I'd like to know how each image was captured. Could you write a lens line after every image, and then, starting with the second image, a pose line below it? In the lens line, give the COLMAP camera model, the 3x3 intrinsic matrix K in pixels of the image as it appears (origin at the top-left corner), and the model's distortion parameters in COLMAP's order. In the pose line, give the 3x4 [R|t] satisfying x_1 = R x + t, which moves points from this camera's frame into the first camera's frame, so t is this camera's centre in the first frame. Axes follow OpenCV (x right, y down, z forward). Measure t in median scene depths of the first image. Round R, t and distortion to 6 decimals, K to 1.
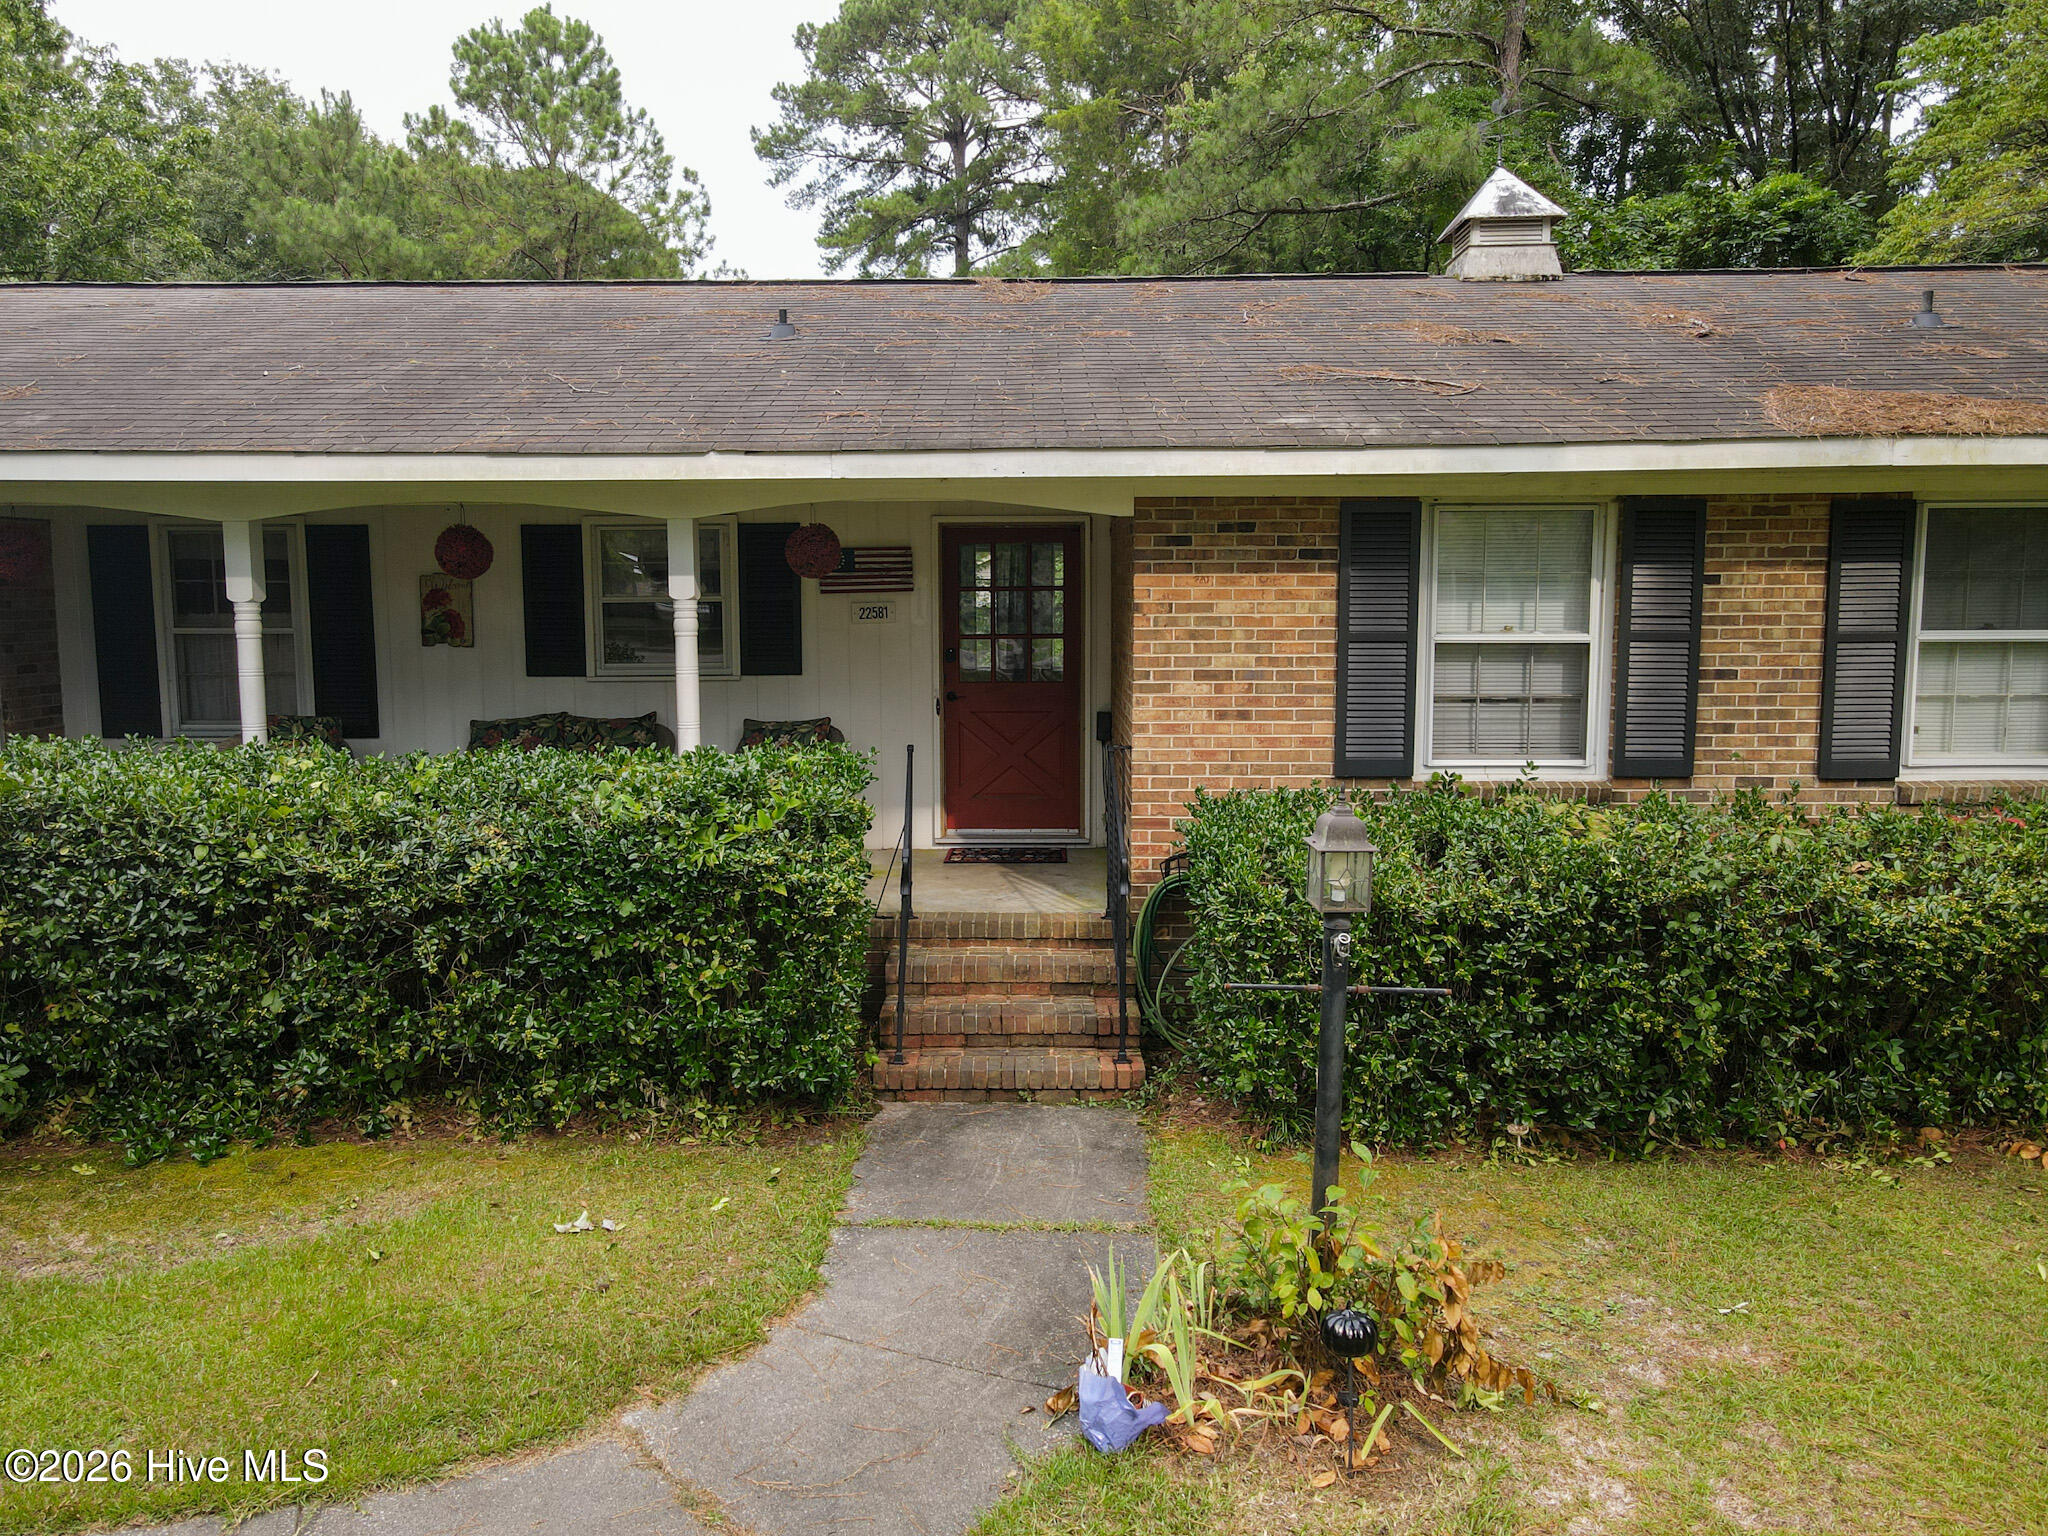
lens RADIAL K [[1483.1, 0, 1025.6], [0, 1483.1, 765.3], [0, 0, 1]] dist [0.025200, -0.006744]
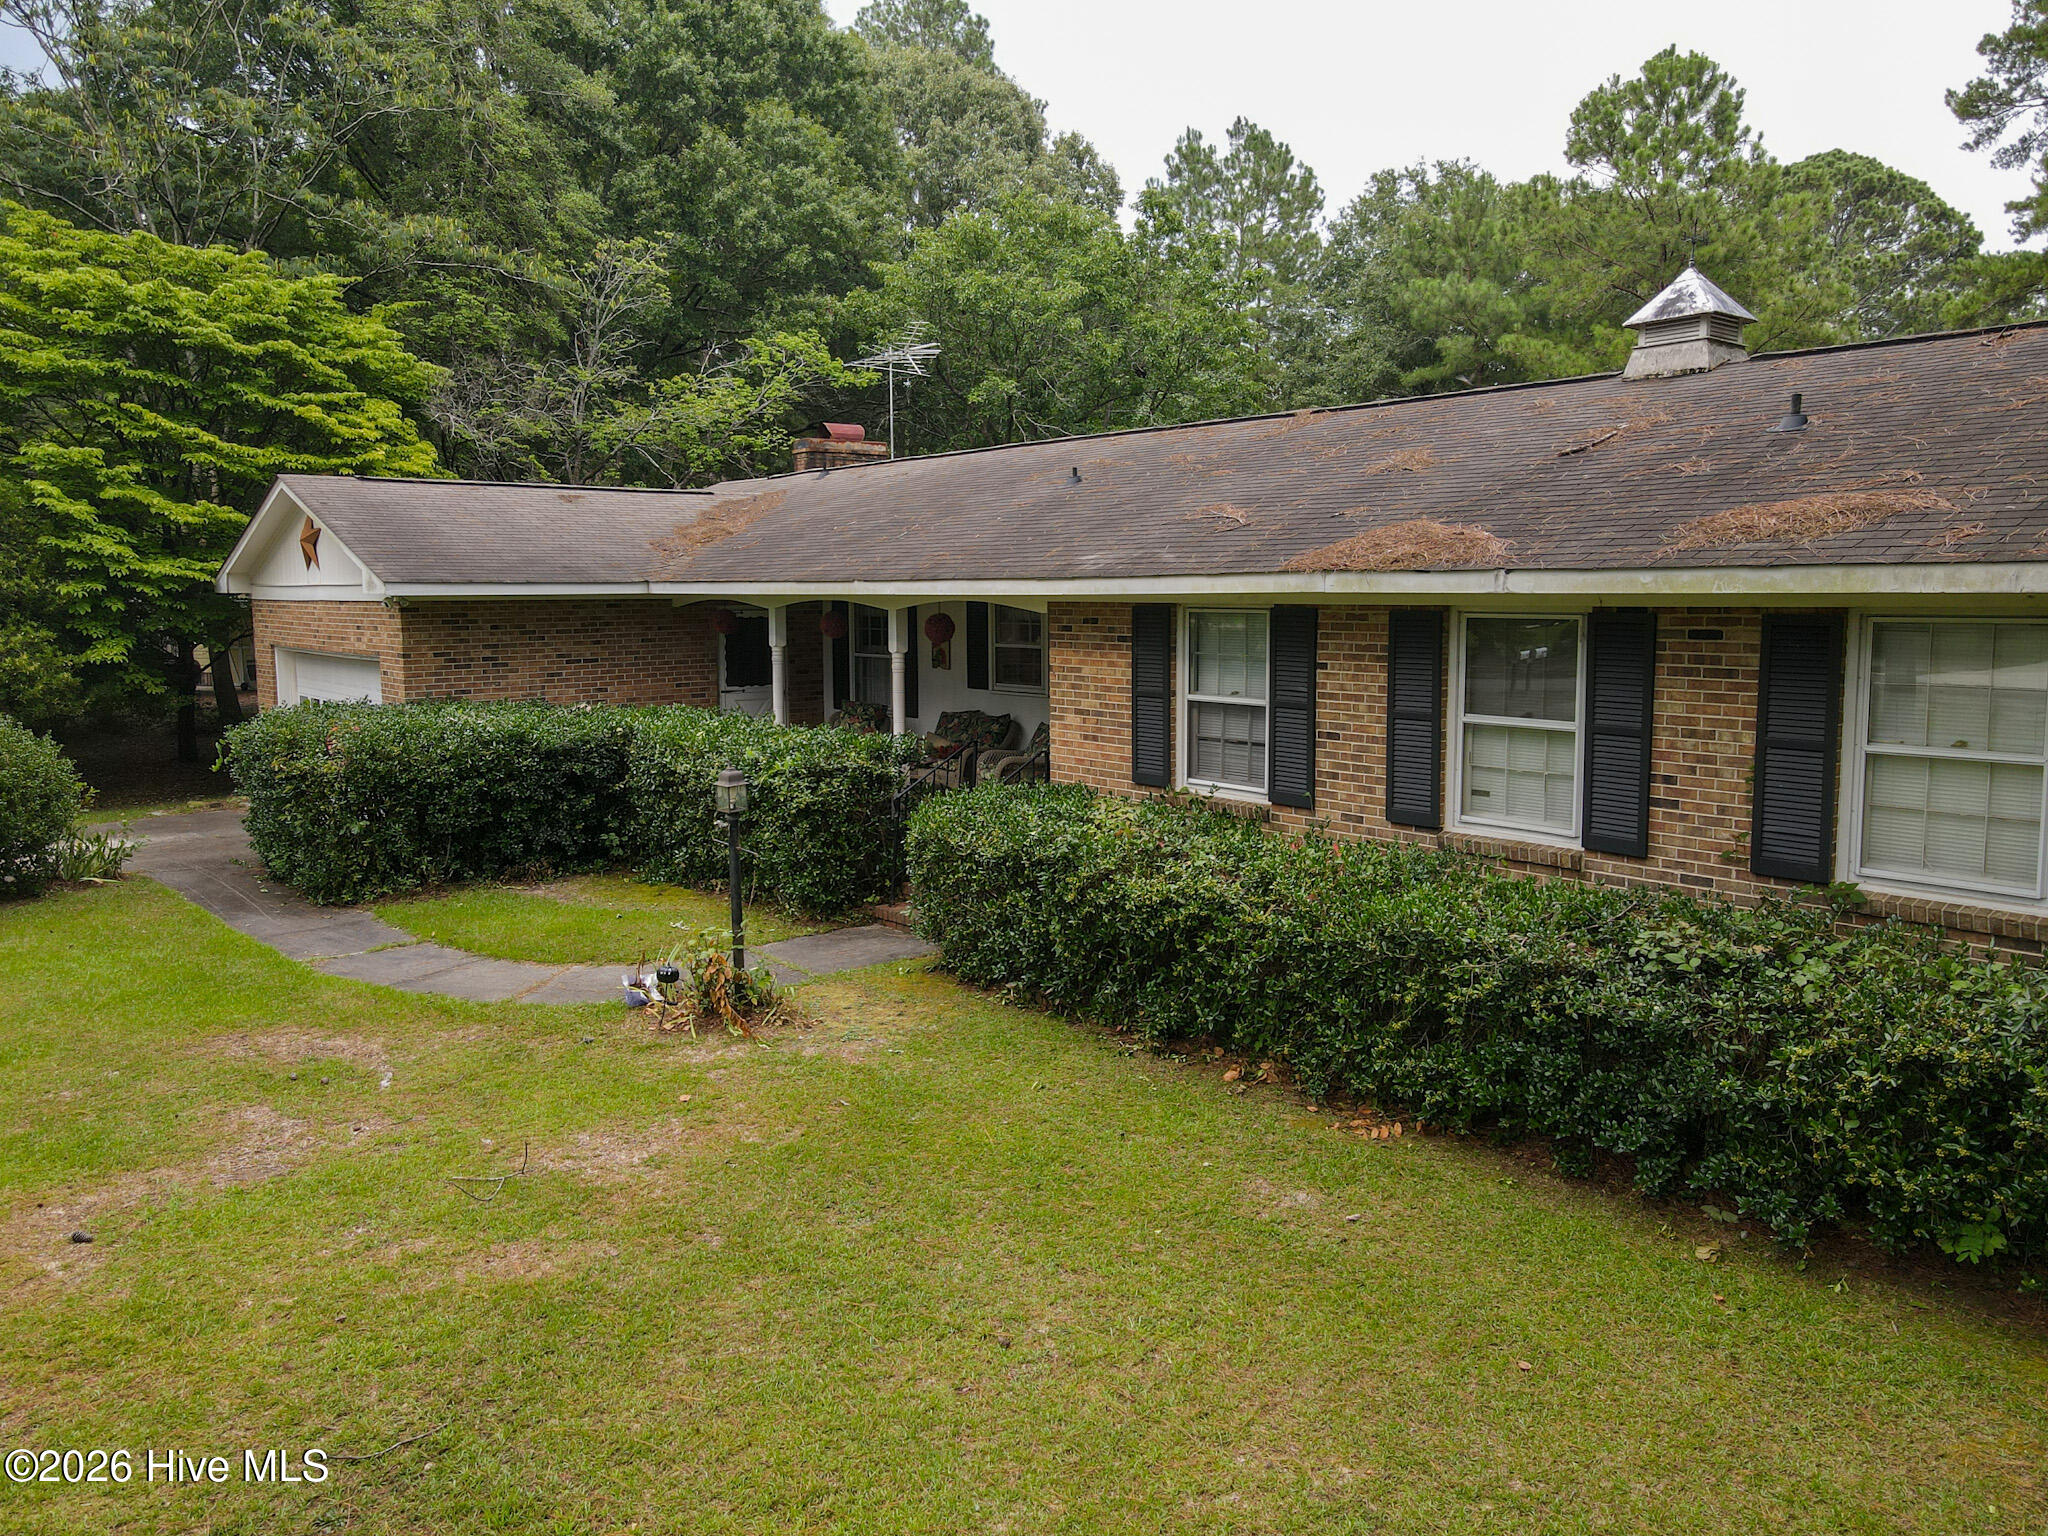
lens RADIAL K [[1483.1, 0, 1007.5], [0, 1483.1, 762.0], [0, 0, 1]] dist [0.025200, -0.006744]
pose [[0.648001, 0.090867, -0.756199, 1.297007], [-0.089632, 0.995057, 0.042762, -0.068438], [0.756347, 0.040069, 0.652943, -0.109123]]
